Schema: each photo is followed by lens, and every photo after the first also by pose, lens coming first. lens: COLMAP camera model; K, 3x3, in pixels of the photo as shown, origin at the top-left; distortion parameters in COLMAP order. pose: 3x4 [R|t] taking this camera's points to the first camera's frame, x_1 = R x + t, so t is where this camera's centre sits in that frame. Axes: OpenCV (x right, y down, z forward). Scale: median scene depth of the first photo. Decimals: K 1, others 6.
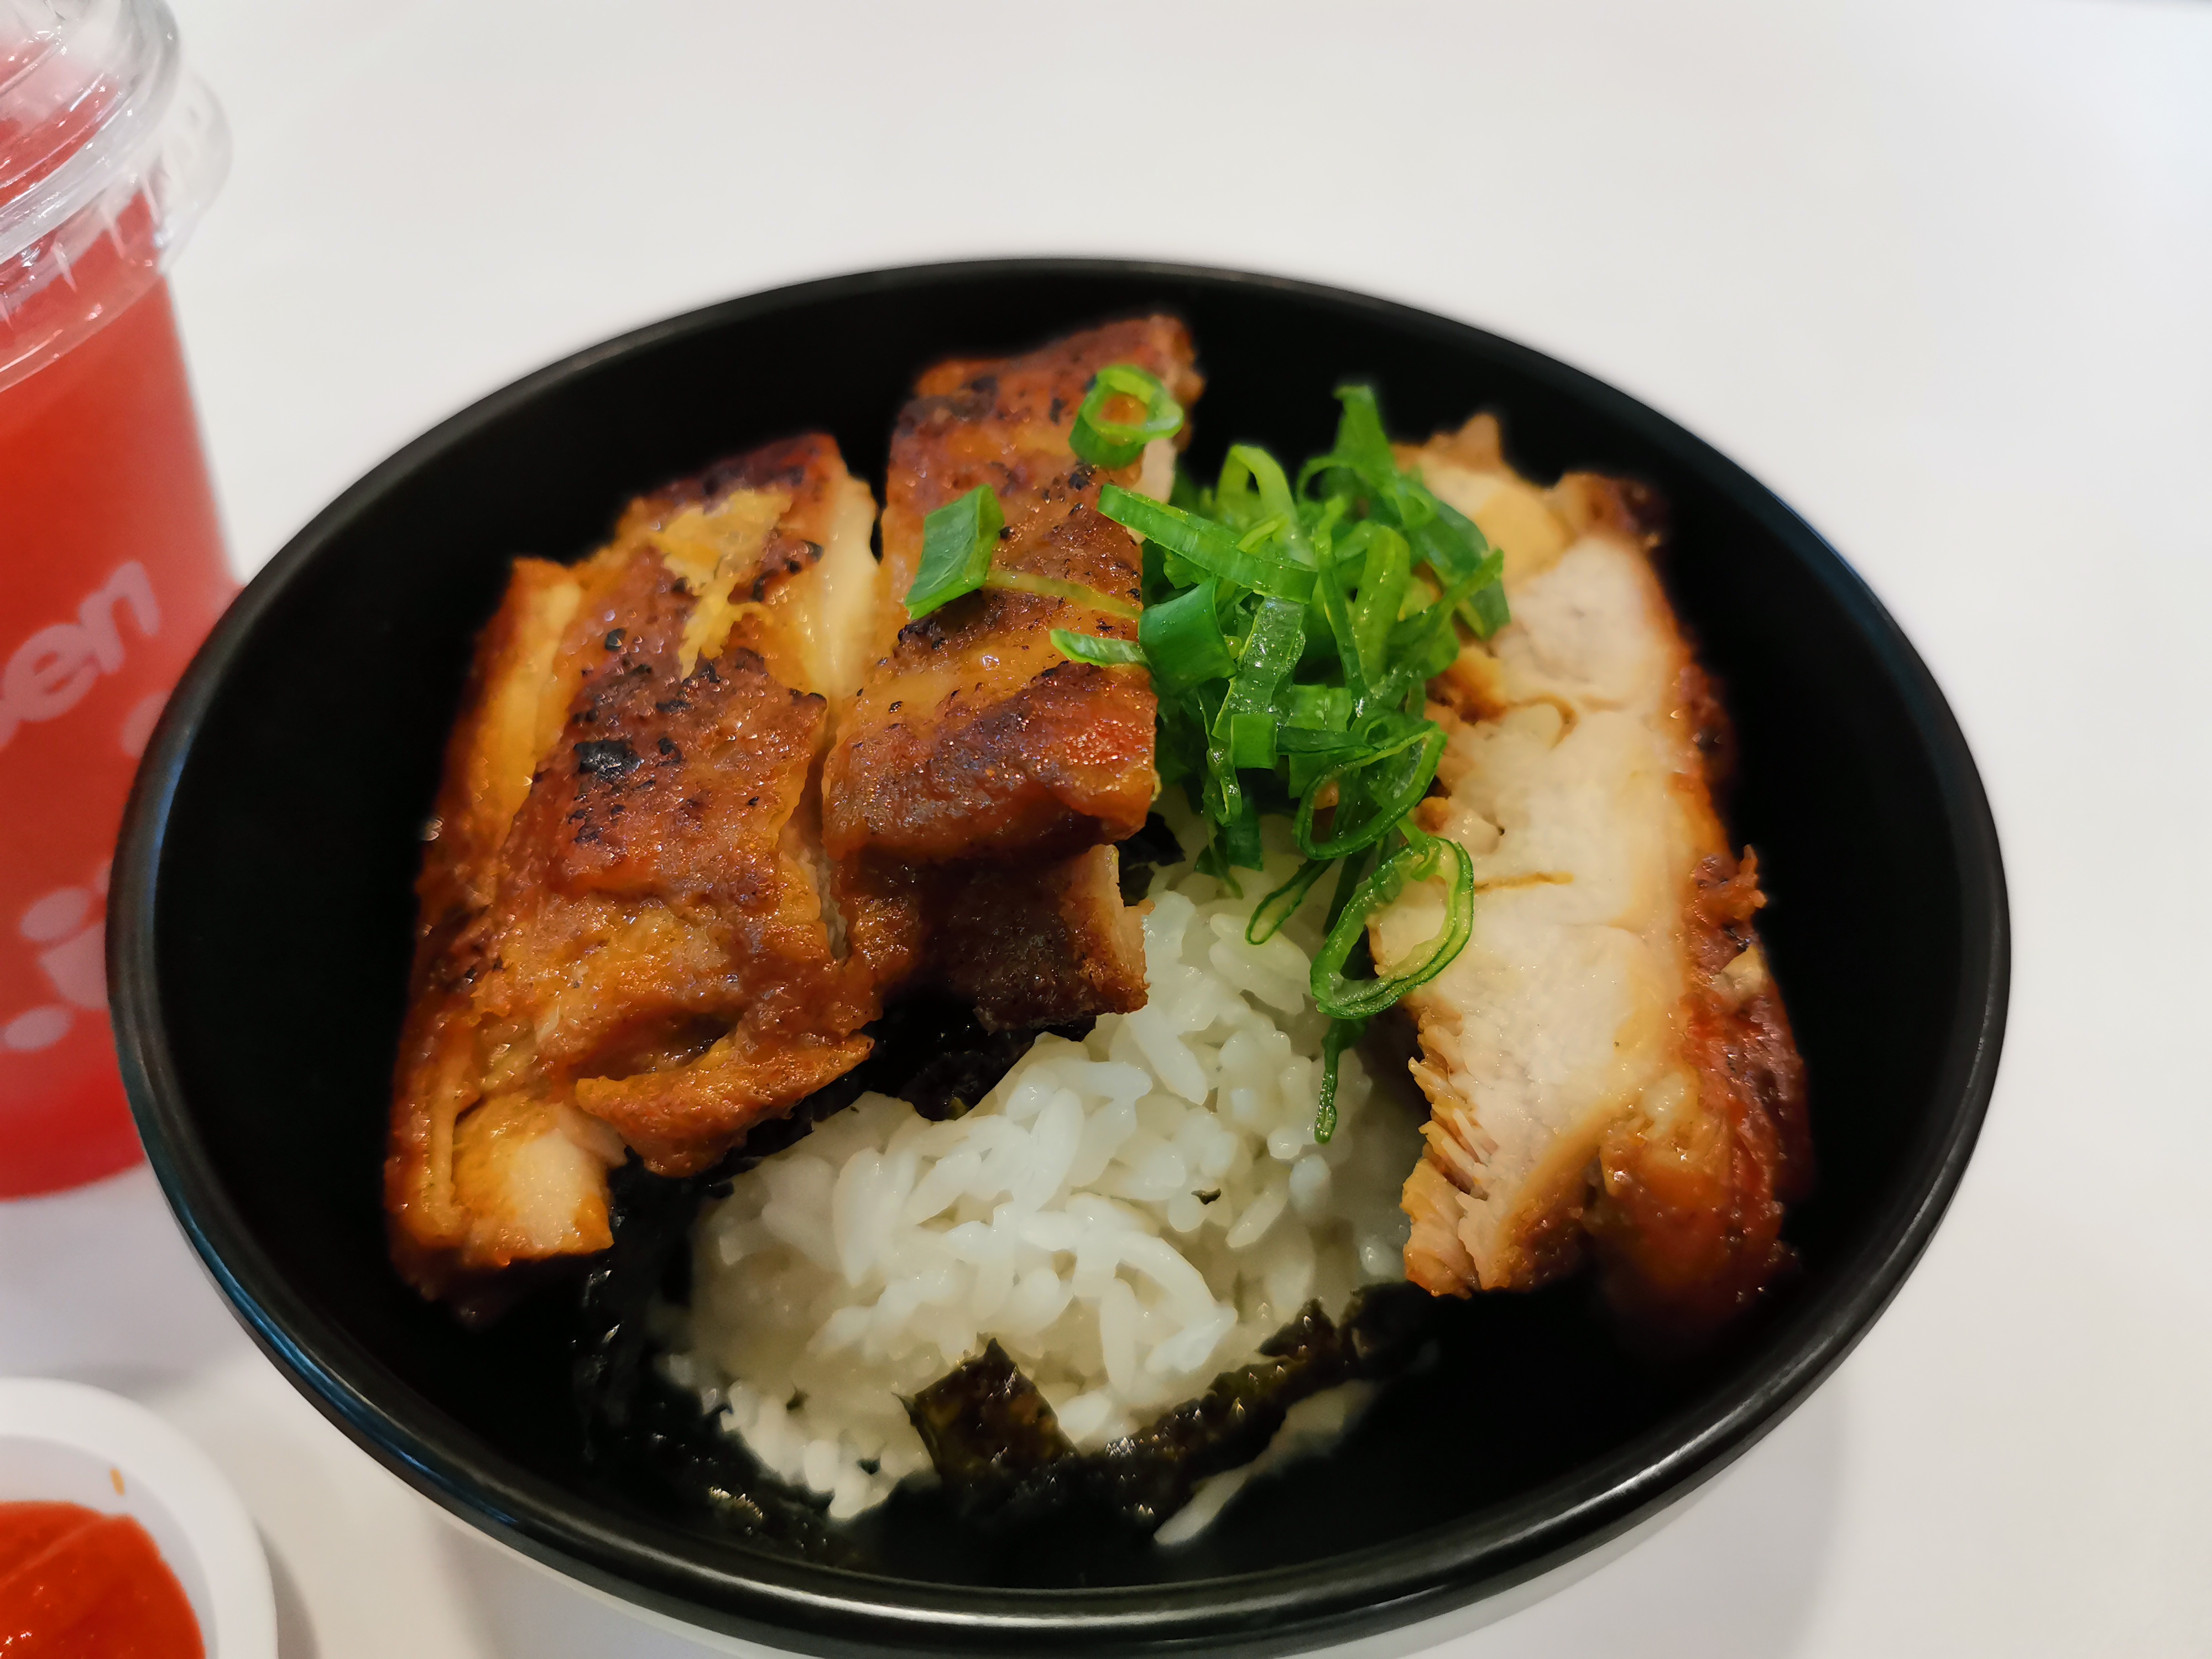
lens RADIAL K [[1774.4, 0, 1106.0], [0, 1774.4, 829.5], [0, 0, 1]] dist [0.032421, -0.180411]
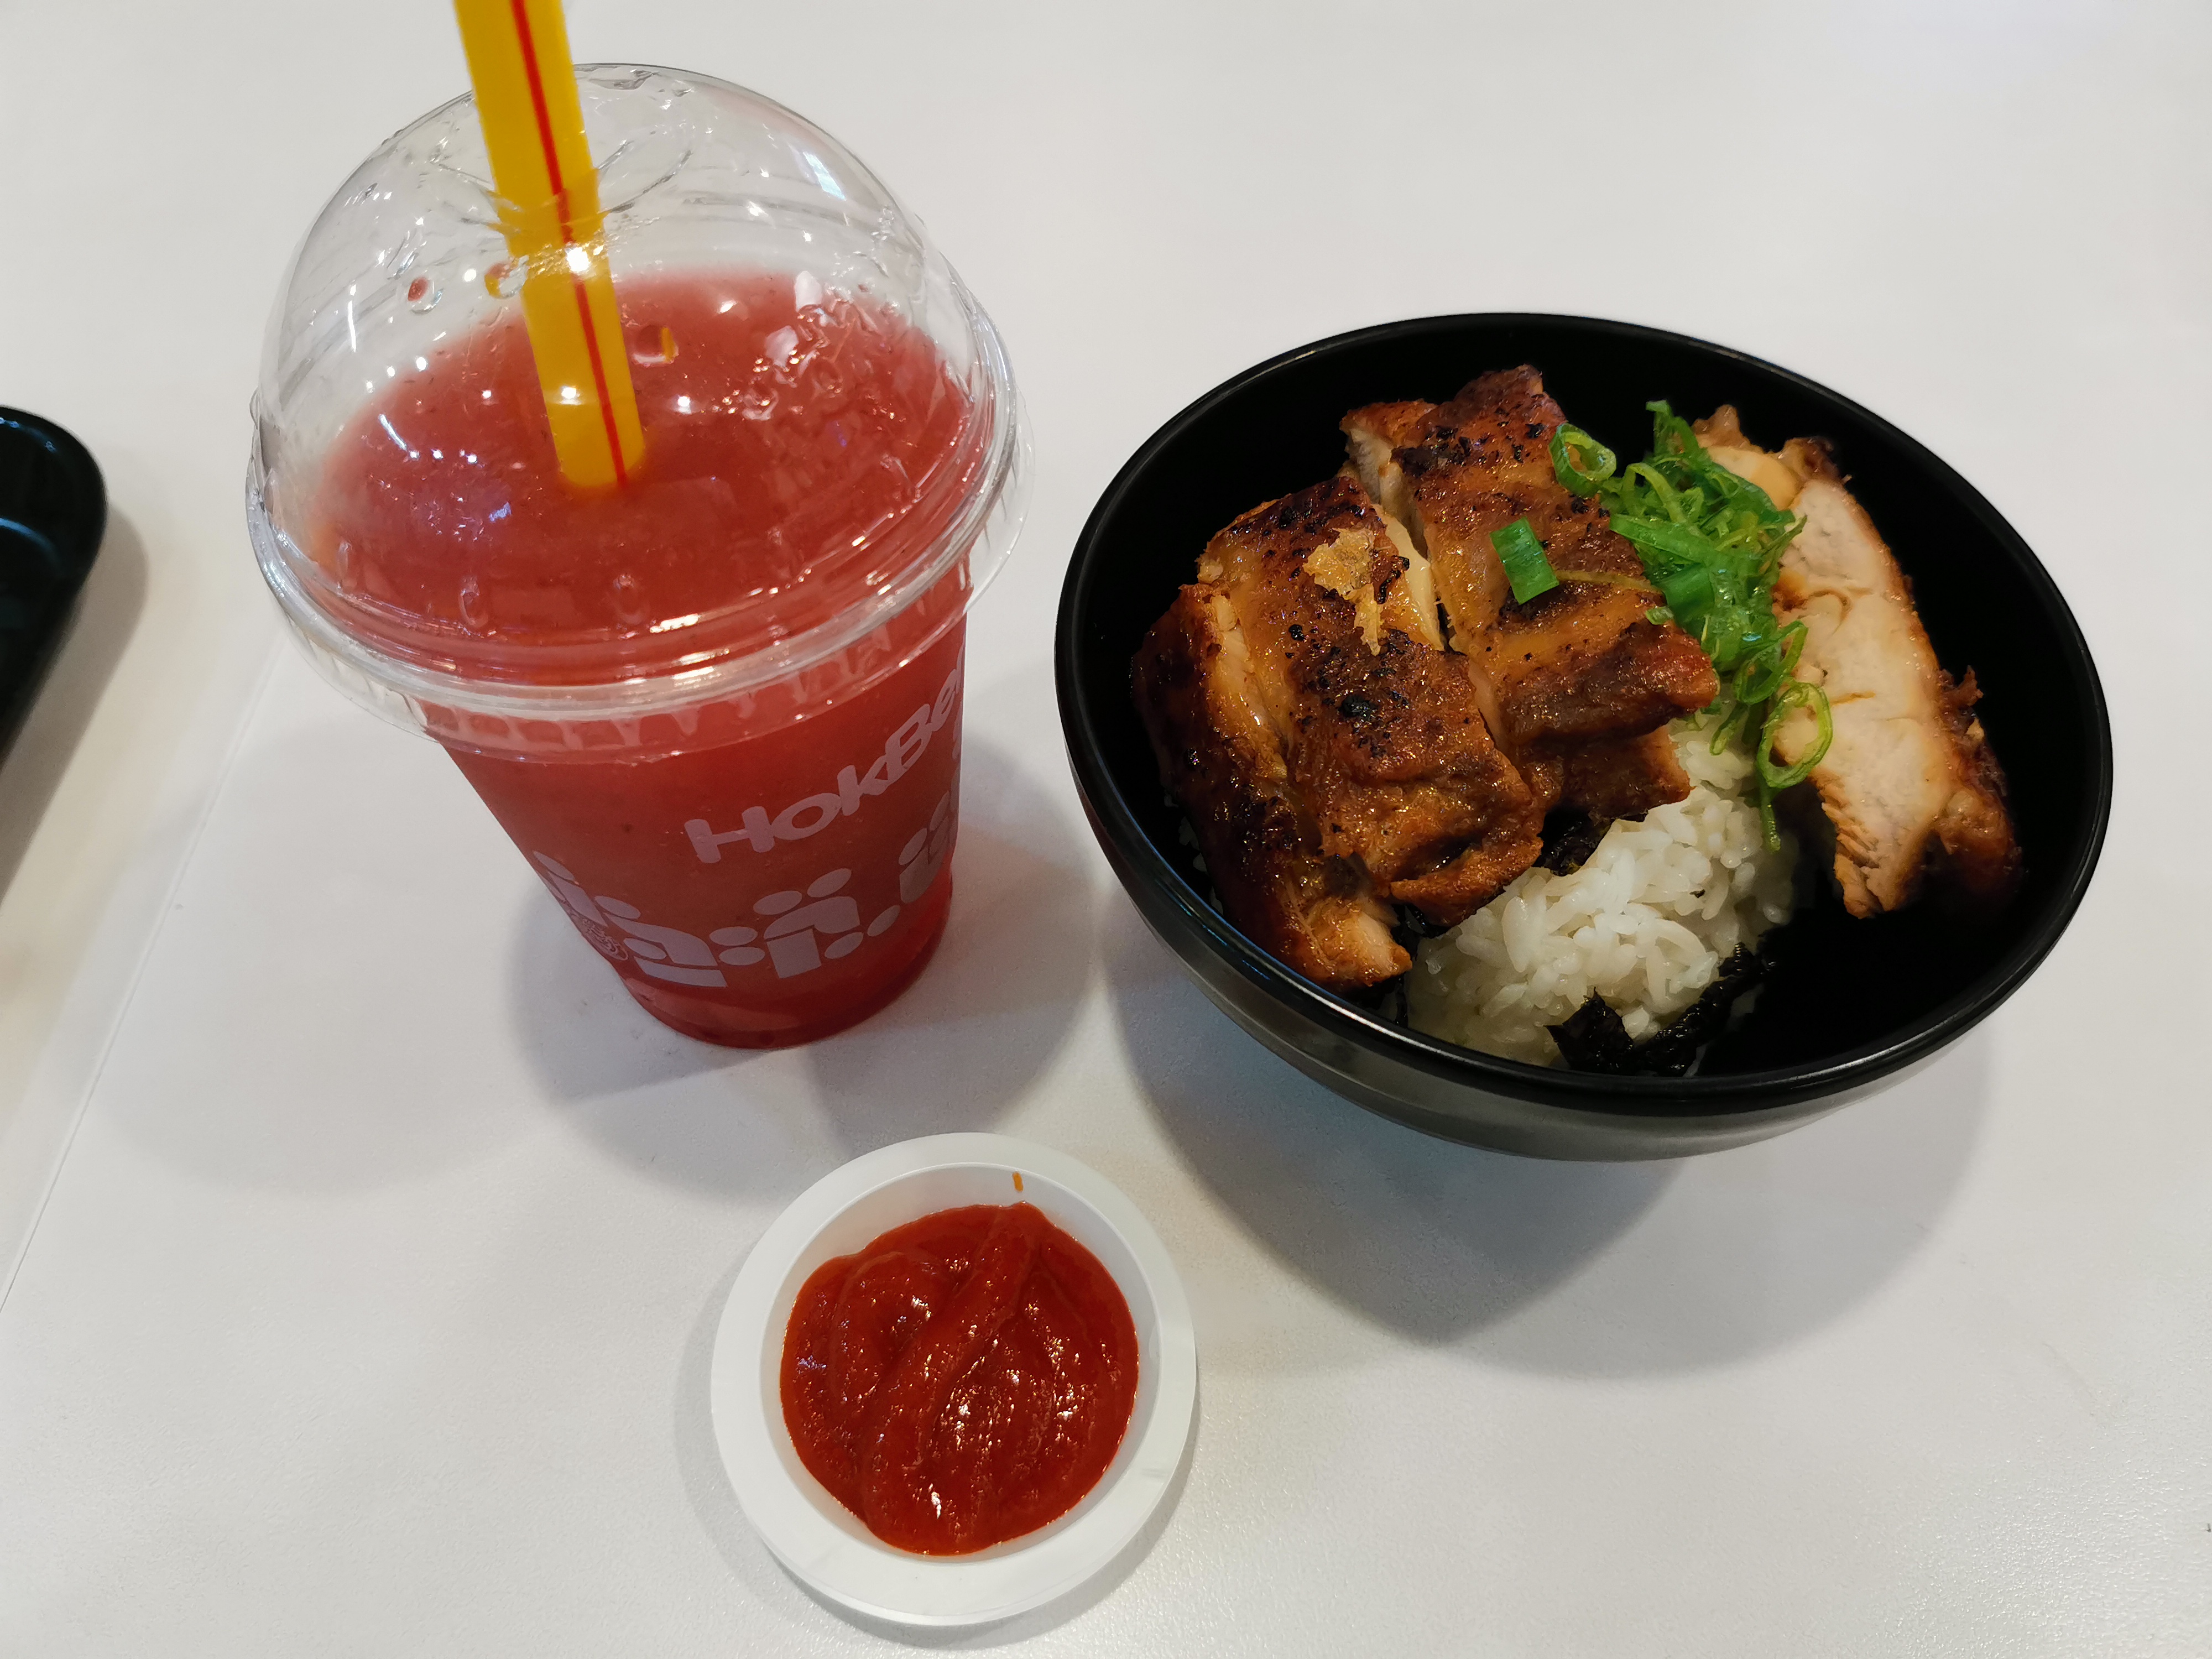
lens RADIAL K [[1774.4, 0, 1106.0], [0, 1774.4, 829.5], [0, 0, 1]] dist [0.032421, -0.180411]
pose [[0.983167, -0.153475, 0.099140, -0.735024], [0.139274, 0.980724, 0.137054, -0.200688], [-0.118263, -0.120939, 0.985590, -0.751037]]
